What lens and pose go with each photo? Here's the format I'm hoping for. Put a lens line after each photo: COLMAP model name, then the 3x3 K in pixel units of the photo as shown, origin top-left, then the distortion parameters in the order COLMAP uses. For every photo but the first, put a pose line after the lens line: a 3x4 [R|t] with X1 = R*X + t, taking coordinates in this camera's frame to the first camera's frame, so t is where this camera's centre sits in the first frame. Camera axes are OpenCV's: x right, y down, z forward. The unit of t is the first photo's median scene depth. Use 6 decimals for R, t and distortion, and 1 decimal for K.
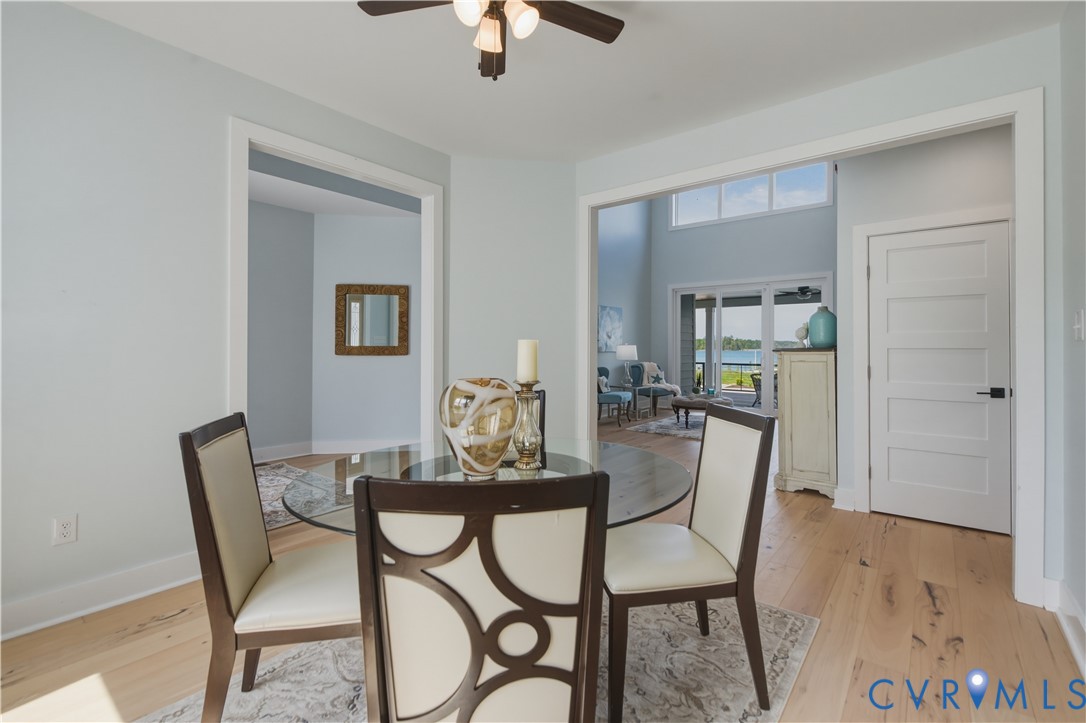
lens RADIAL K [[492.9, 0, 539.4], [0, 492.9, 346.1], [0, 0, 1]] dist [0.001249, 0.000030]
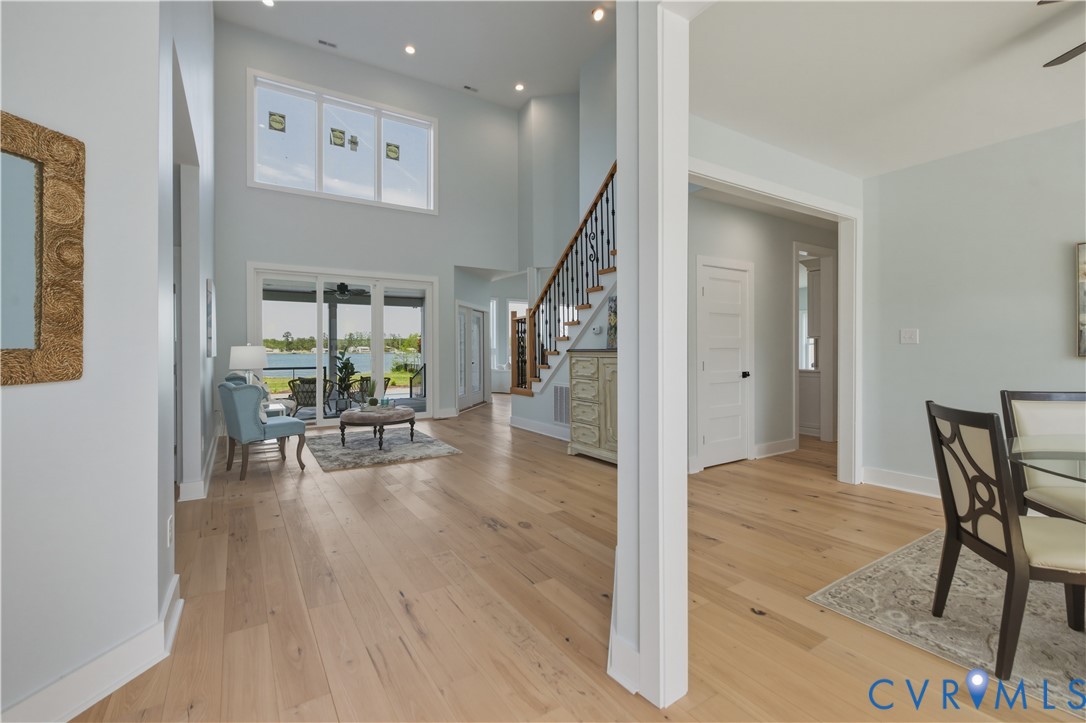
lens RADIAL K [[485.6, 0, 538.3], [0, 485.6, 347.9], [0, 0, 1]] dist [0.002851, 0.000353]
pose [[0.299445, -0.002189, 0.954111, -0.792541], [0.001606, 0.999997, 0.001791, -0.000118], [-0.954112, 0.000996, 0.299448, 1.123182]]
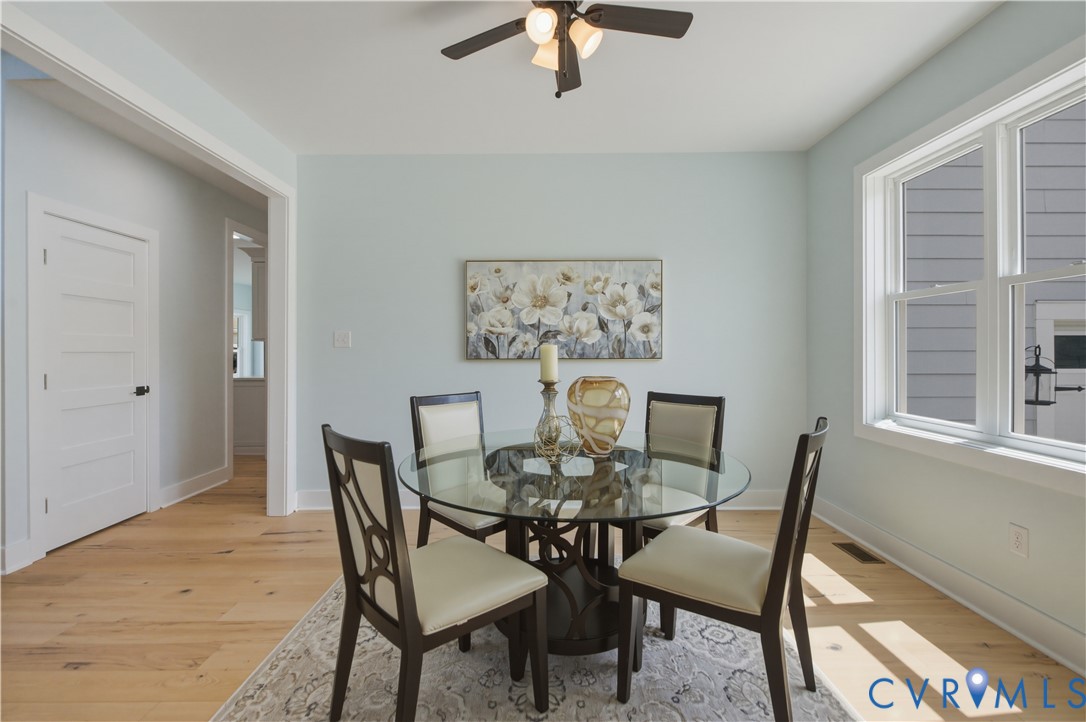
lens RADIAL K [[485.6, 0, 538.3], [0, 485.6, 347.4], [0, 0, 1]] dist [0.002851, 0.000353]
pose [[-0.626064, 0.004766, 0.779757, -0.497207], [0.002756, 0.999989, -0.003899, 0.000736], [-0.779767, -0.000293, -0.626070, 0.946581]]
